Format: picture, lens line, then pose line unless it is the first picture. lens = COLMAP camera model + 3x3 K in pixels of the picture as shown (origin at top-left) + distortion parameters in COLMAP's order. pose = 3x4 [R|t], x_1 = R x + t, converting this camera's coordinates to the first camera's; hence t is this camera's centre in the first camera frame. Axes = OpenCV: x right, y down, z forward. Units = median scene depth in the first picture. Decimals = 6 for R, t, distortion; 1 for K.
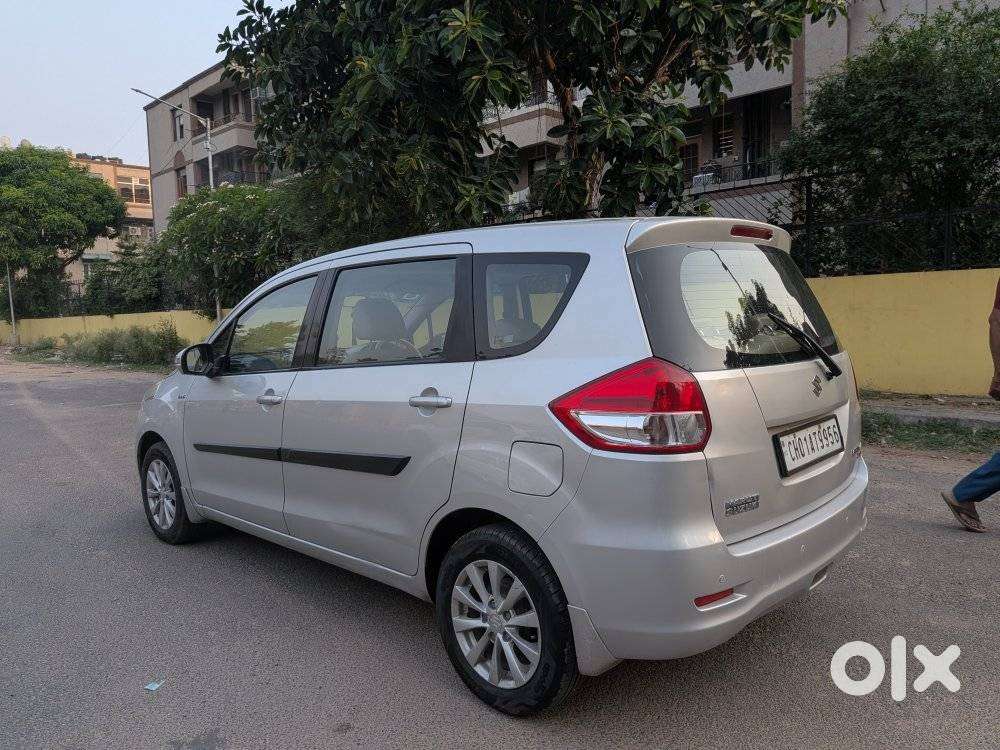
lens RADIAL K [[738.4, 0, 499.1], [0, 738.4, 374.8], [0, 0, 1]] dist [0.015030, -0.027387]
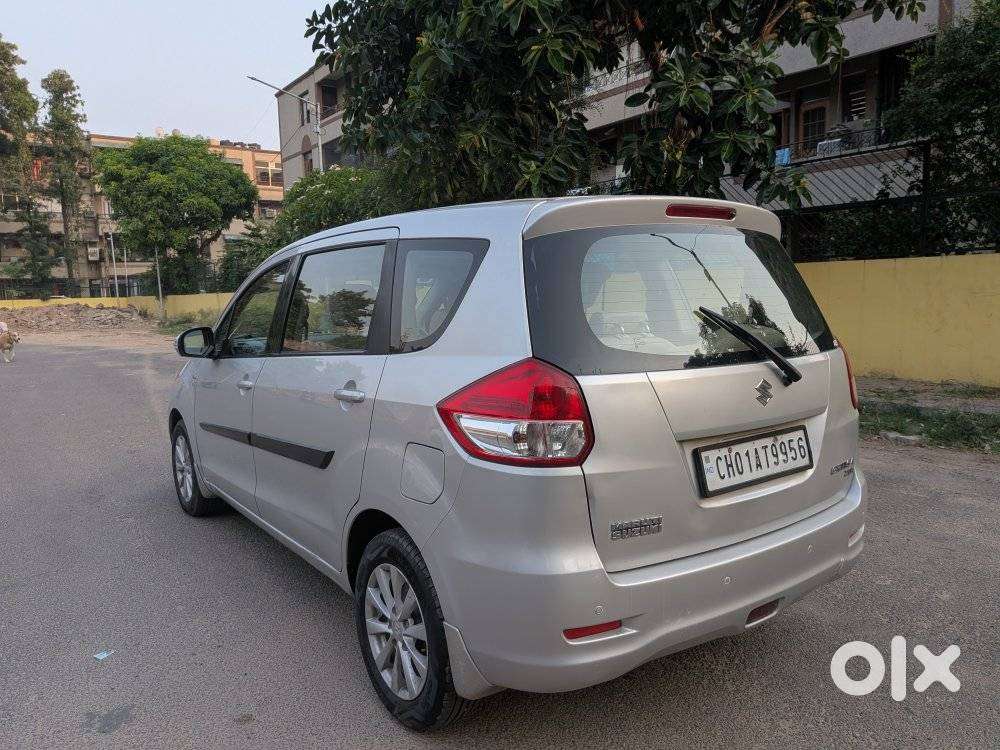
lens RADIAL K [[738.4, 0, 475.4], [0, 738.4, 383.6], [0, 0, 1]] dist [0.015030, -0.027387]
pose [[0.979808, 0.030301, -0.197633, 0.218168], [-0.022076, 0.998801, 0.043689, -0.020394], [0.198719, -0.038444, 0.979302, 0.078600]]
